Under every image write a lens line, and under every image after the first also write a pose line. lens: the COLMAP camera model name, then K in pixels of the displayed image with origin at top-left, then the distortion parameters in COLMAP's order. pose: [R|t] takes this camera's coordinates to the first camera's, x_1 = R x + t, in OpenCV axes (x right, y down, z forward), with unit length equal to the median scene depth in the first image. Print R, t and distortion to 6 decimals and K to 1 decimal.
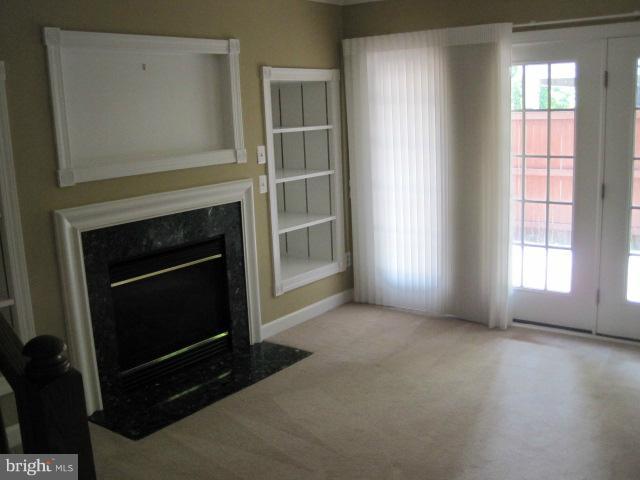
lens RADIAL K [[659.4, 0, 320.0], [0, 659.4, 240.0], [0, 0, 1]] dist [-0.143512, 0.042119]
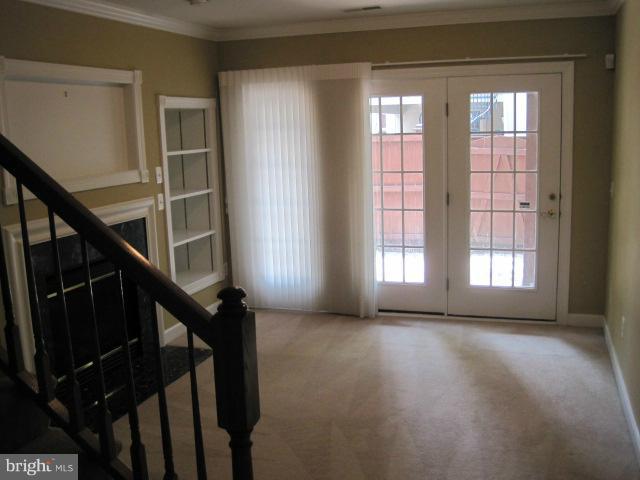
lens RADIAL K [[659.4, 0, 320.0], [0, 659.4, 240.0], [0, 0, 1]] dist [-0.143512, 0.042119]
pose [[0.949281, -0.042138, 0.311593, -0.179799], [0.054428, 0.998041, -0.030848, 0.027687], [-0.309682, 0.046243, 0.949715, -0.118292]]
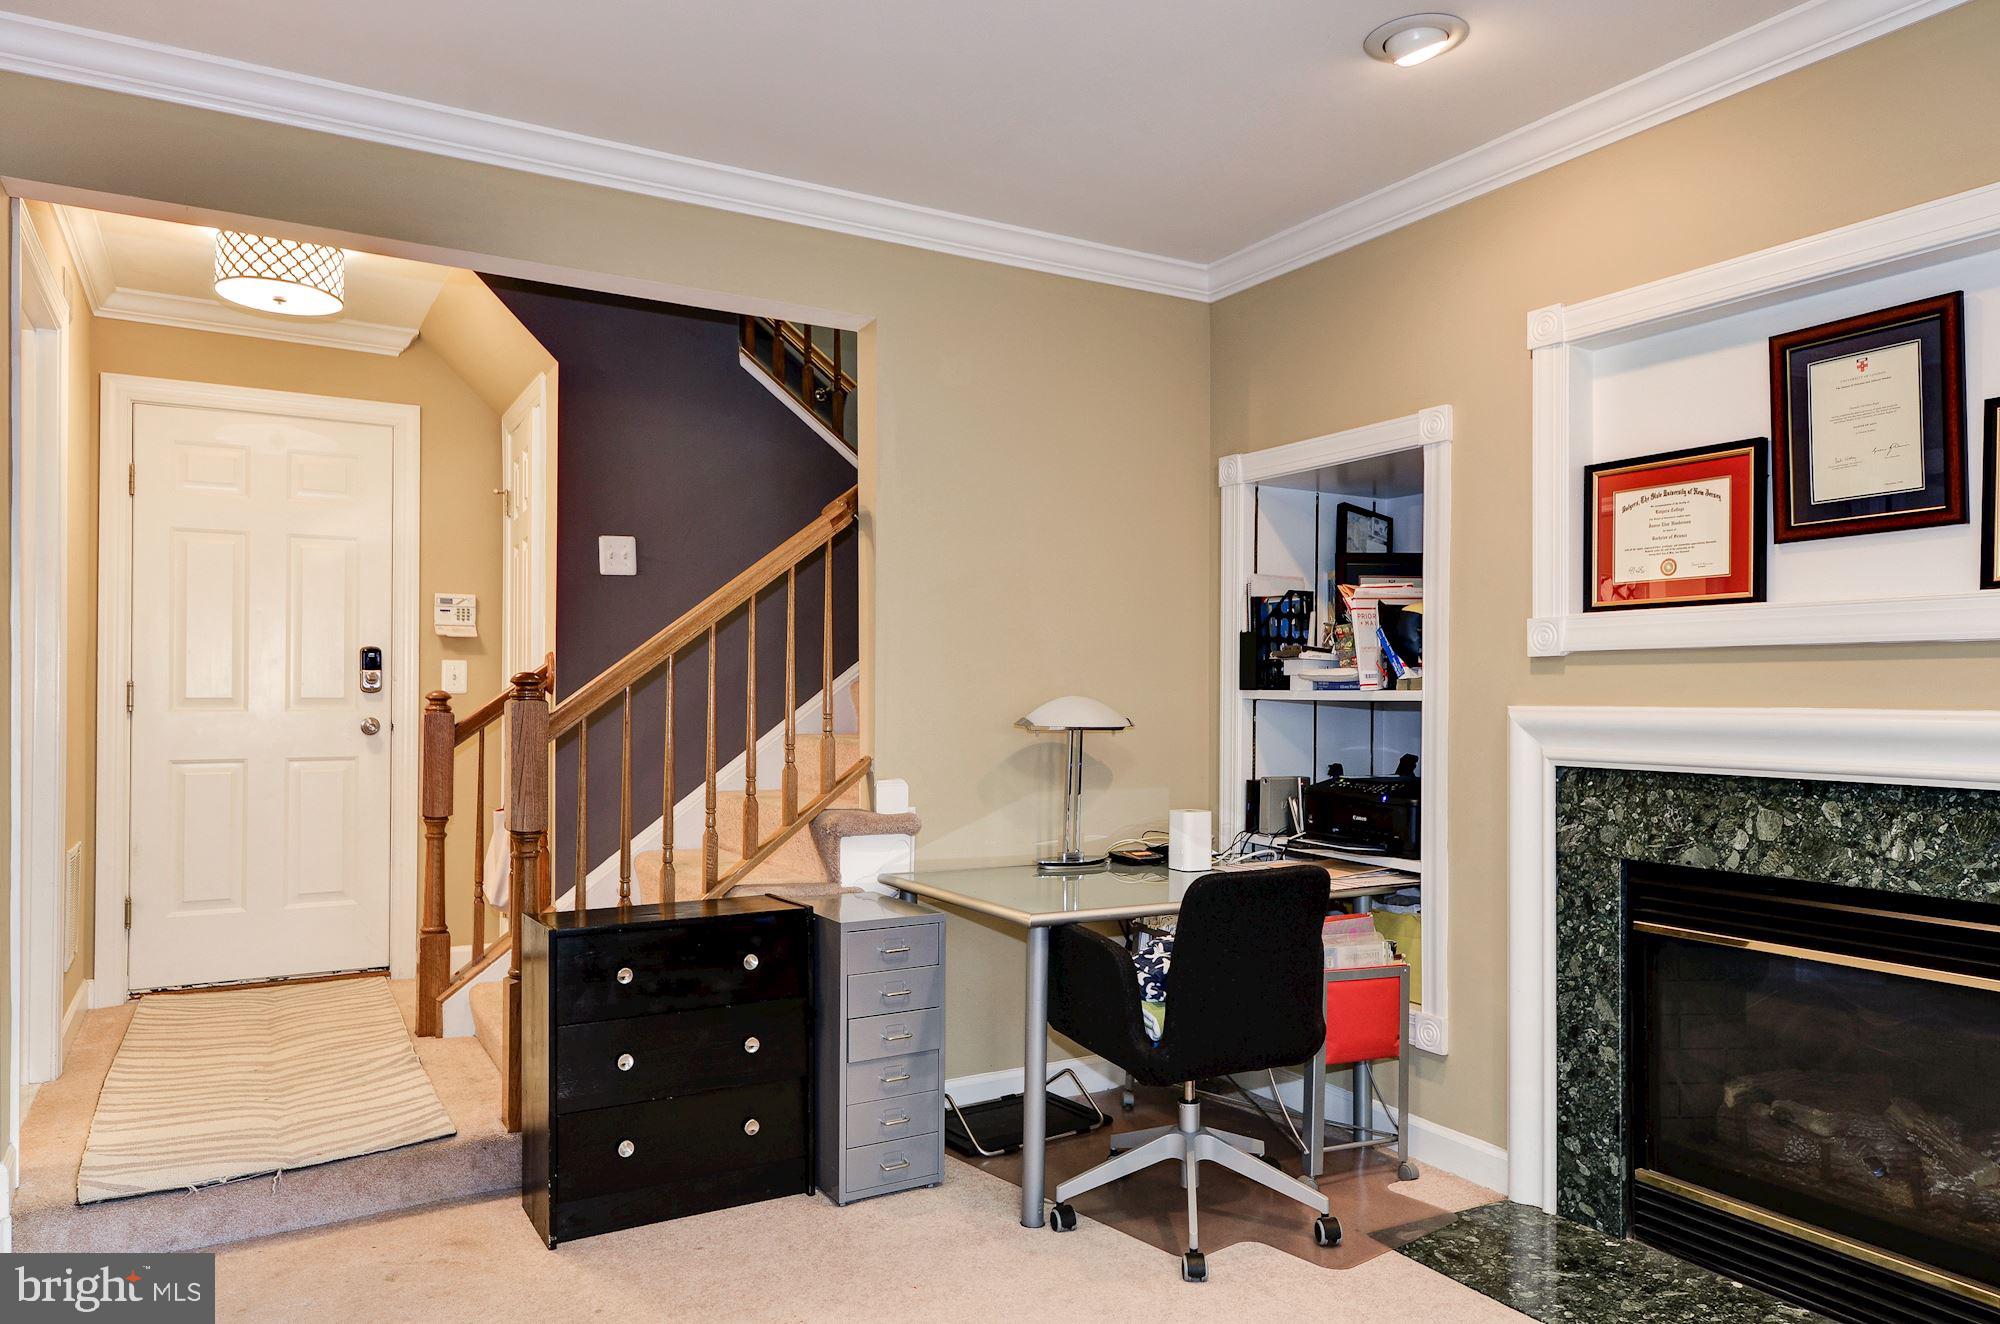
lens RADIAL K [[1314.3, 0, 1000.4], [0, 1314.3, 687.3], [0, 0, 1]] dist [0.000004, -0.000023]
pose [[-0.383914, 0.036258, -0.922657, 0.434020], [-0.167095, 0.980004, 0.108039, -0.072284], [0.908124, 0.195649, -0.370178, 0.747386]]
